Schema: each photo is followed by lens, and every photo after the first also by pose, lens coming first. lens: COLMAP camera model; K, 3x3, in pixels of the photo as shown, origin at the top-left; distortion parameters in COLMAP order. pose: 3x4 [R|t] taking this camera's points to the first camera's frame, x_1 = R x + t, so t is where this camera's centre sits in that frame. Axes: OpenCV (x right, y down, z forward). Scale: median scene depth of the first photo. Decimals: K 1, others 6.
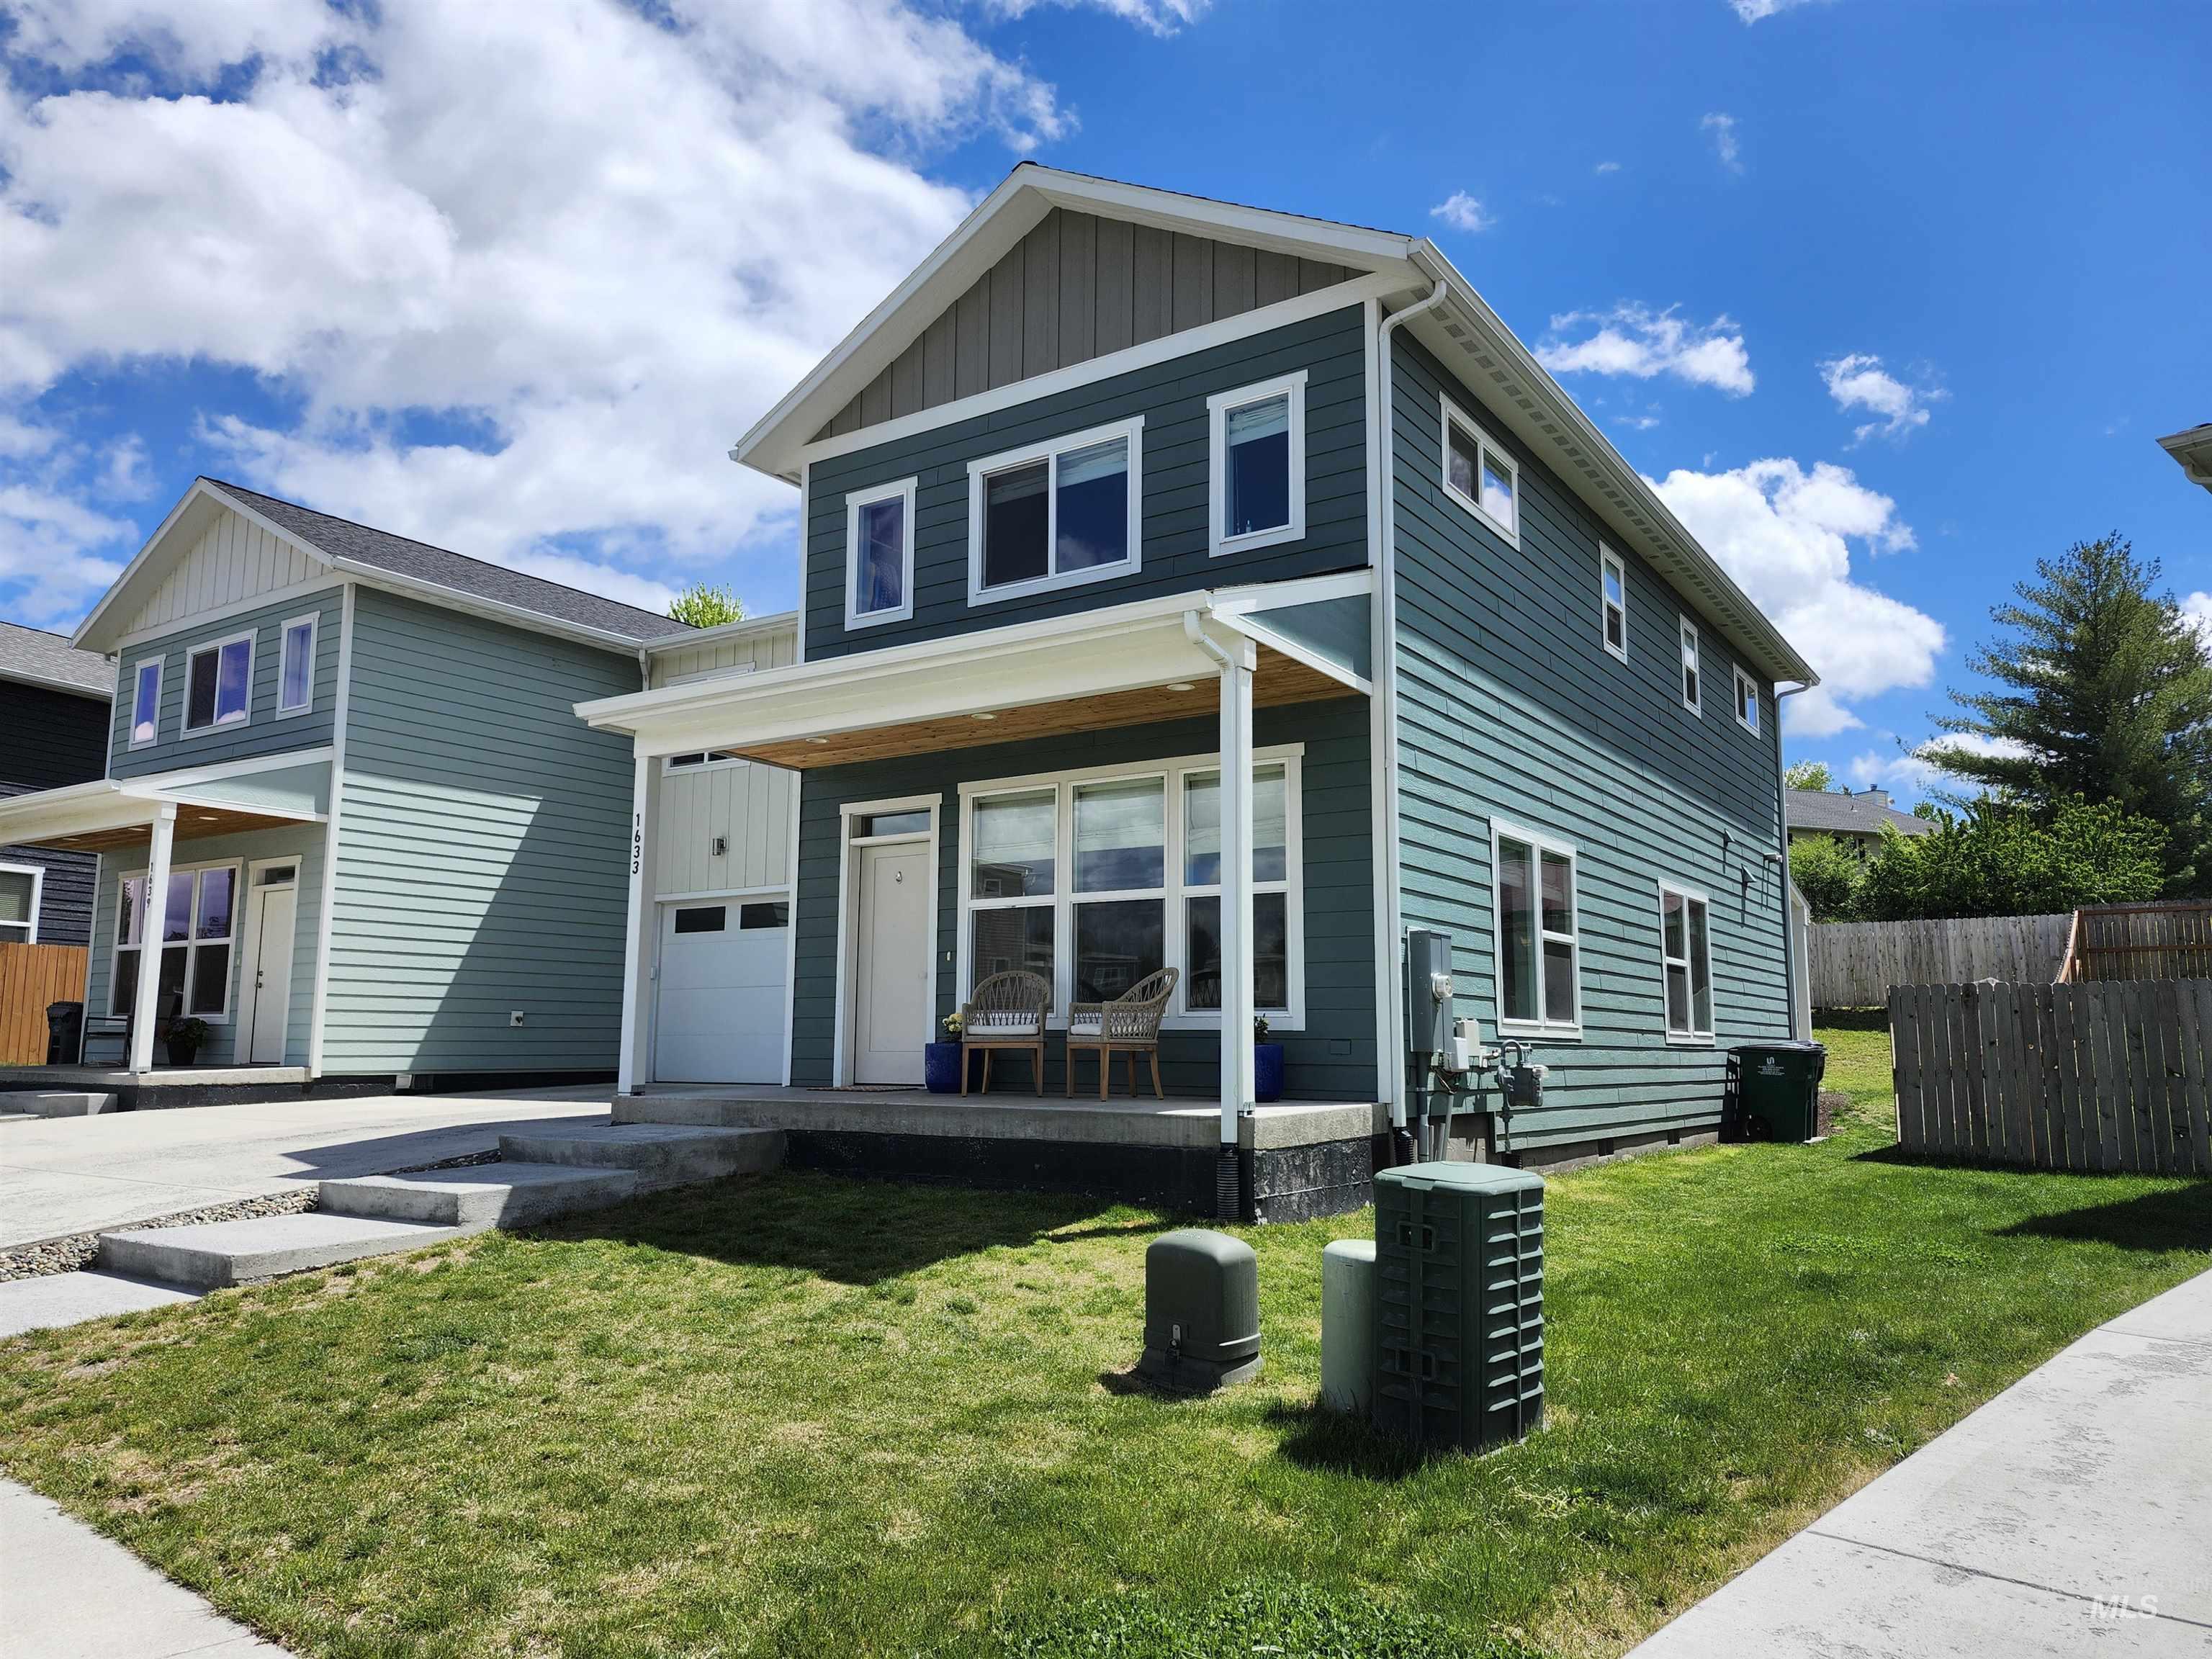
lens RADIAL K [[1538.6, 0, 1107.7], [0, 1538.6, 819.8], [0, 0, 1]] dist [0.022540, -0.020341]
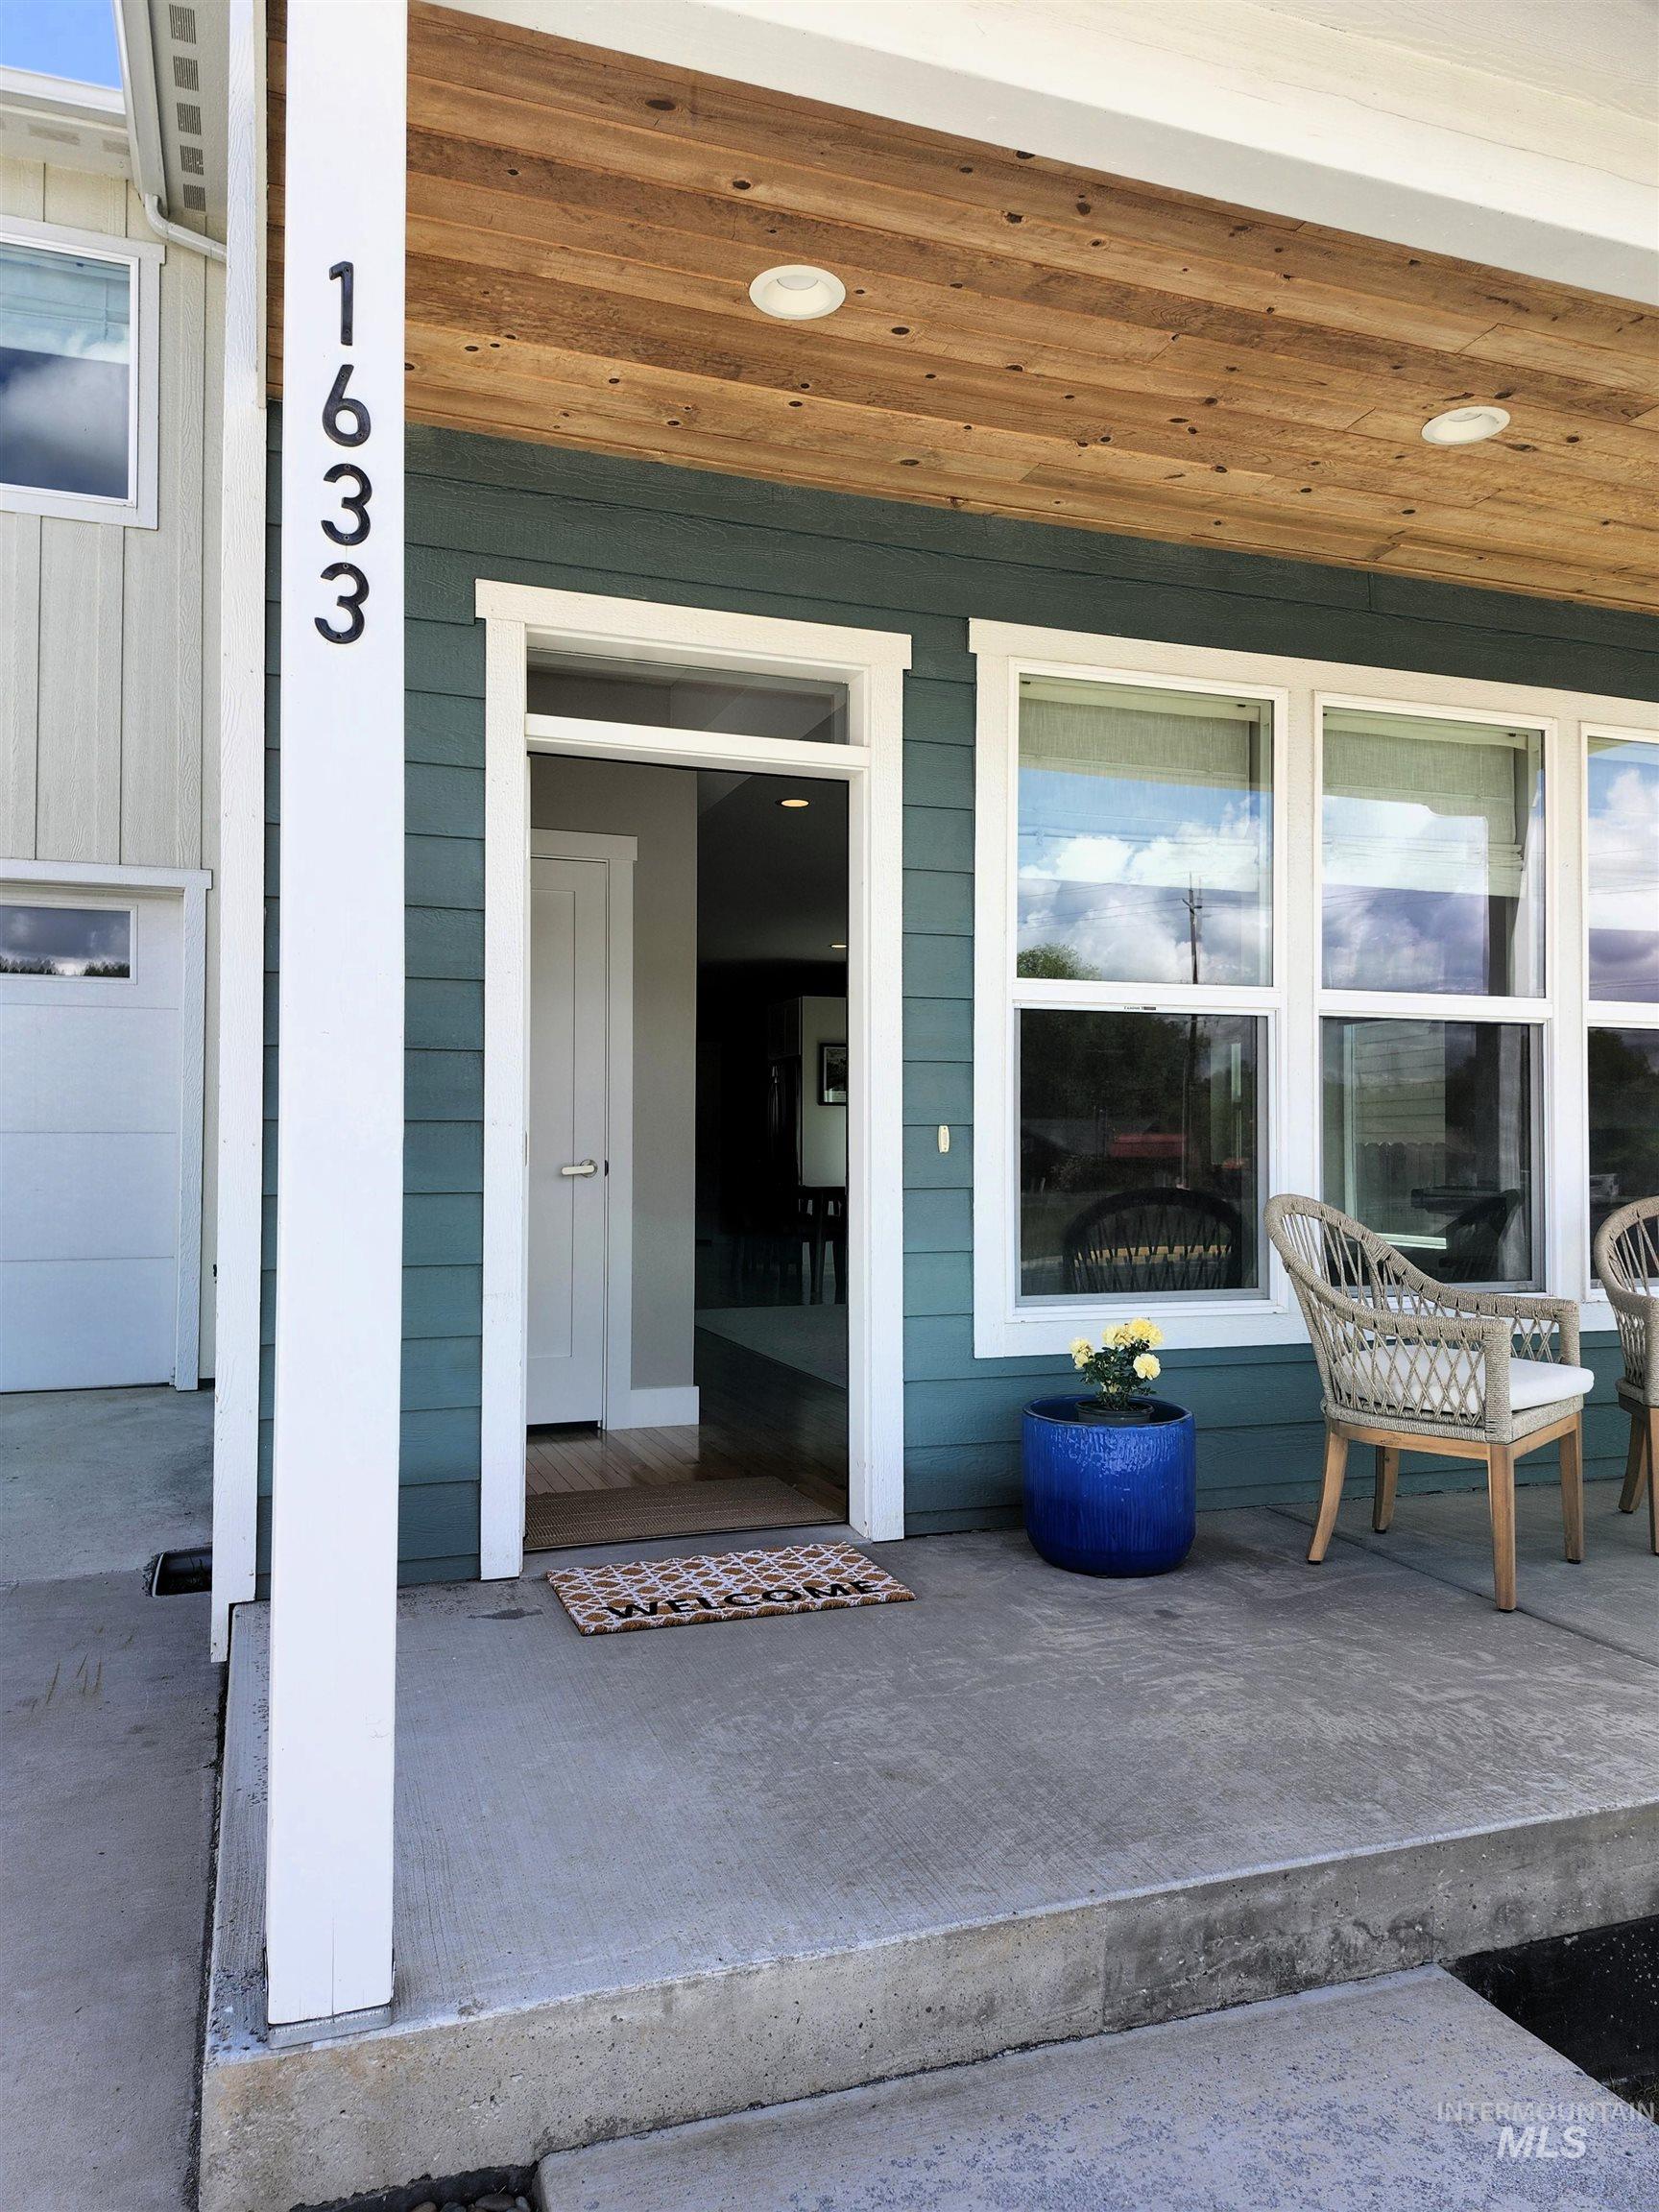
lens RADIAL K [[1538.6, 0, 817.5], [0, 1538.6, 1116.8], [0, 0, 1]] dist [0.022540, -0.020341]
pose [[0.590035, 0.023656, 0.807031, -0.391940], [-0.120973, 0.990877, 0.059401, 0.068484], [-0.798263, -0.132678, 0.587514, 0.838473]]
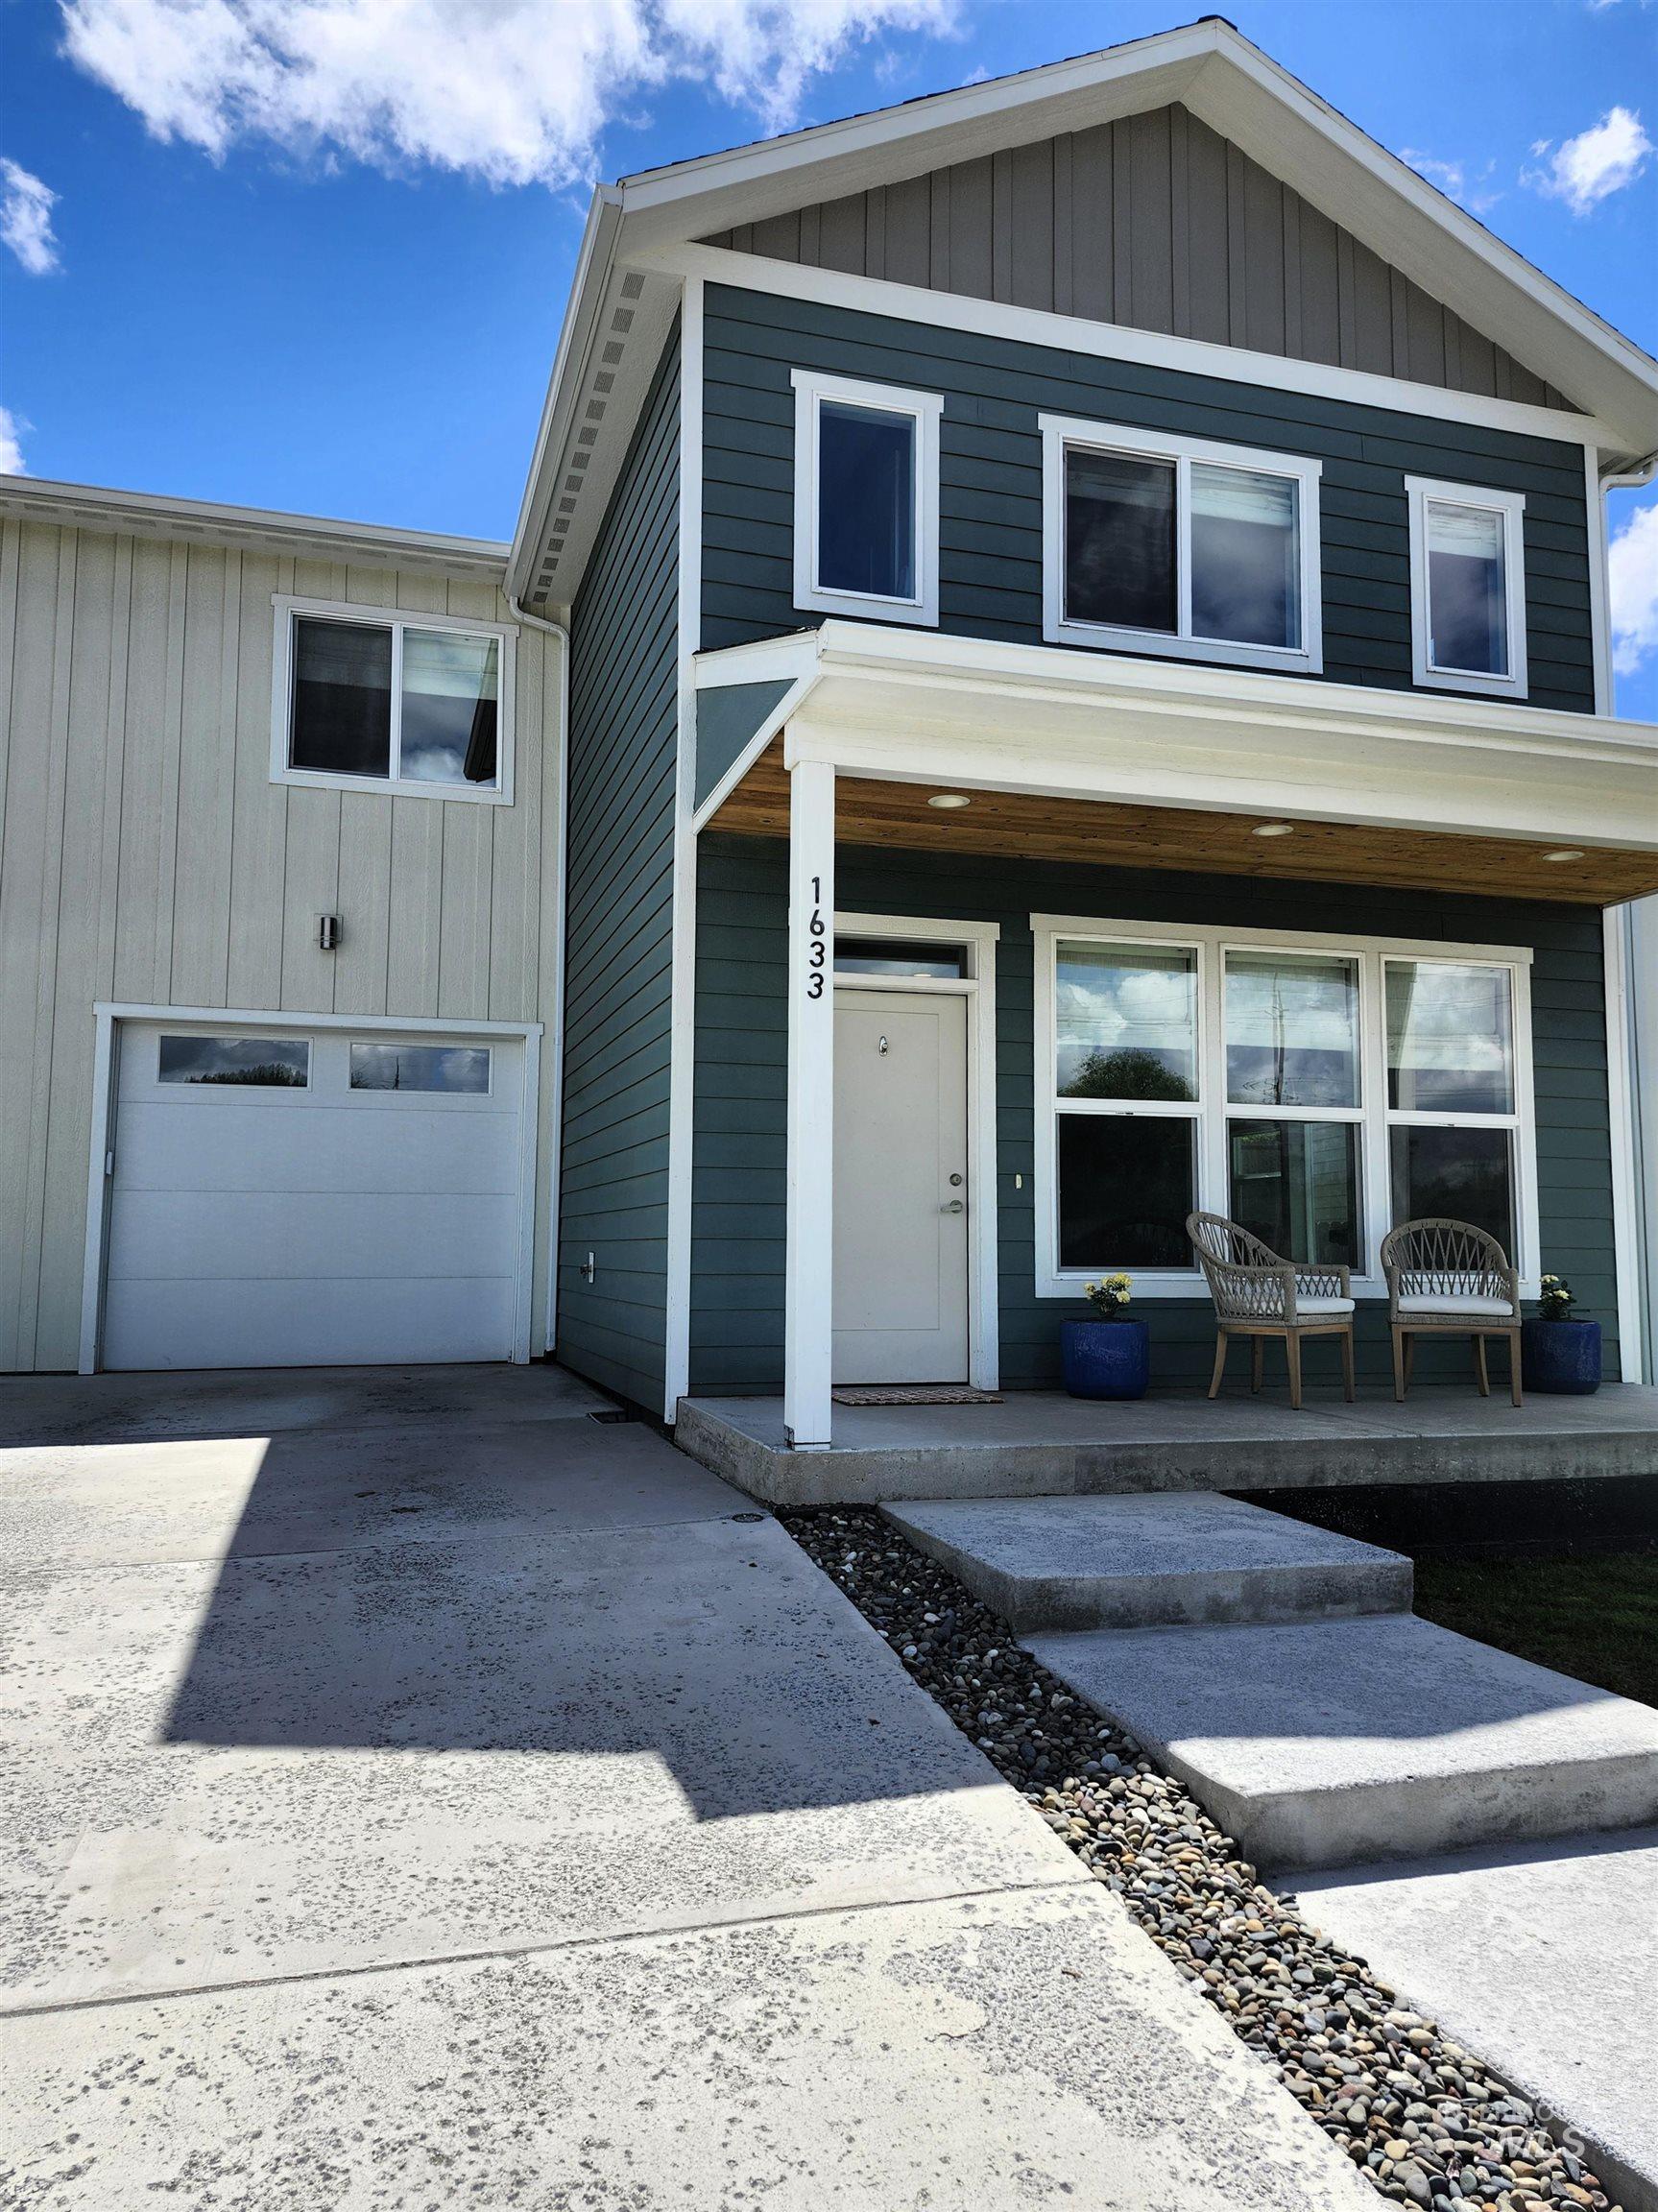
lens RADIAL K [[1538.6, 0, 809.4], [0, 1538.6, 1110.9], [0, 0, 1]] dist [0.022540, -0.020341]
pose [[0.639357, 0.077587, 0.764985, -0.654689], [-0.120645, 0.992696, 0.000150, 0.071024], [-0.759386, -0.092388, 0.644047, 0.668032]]
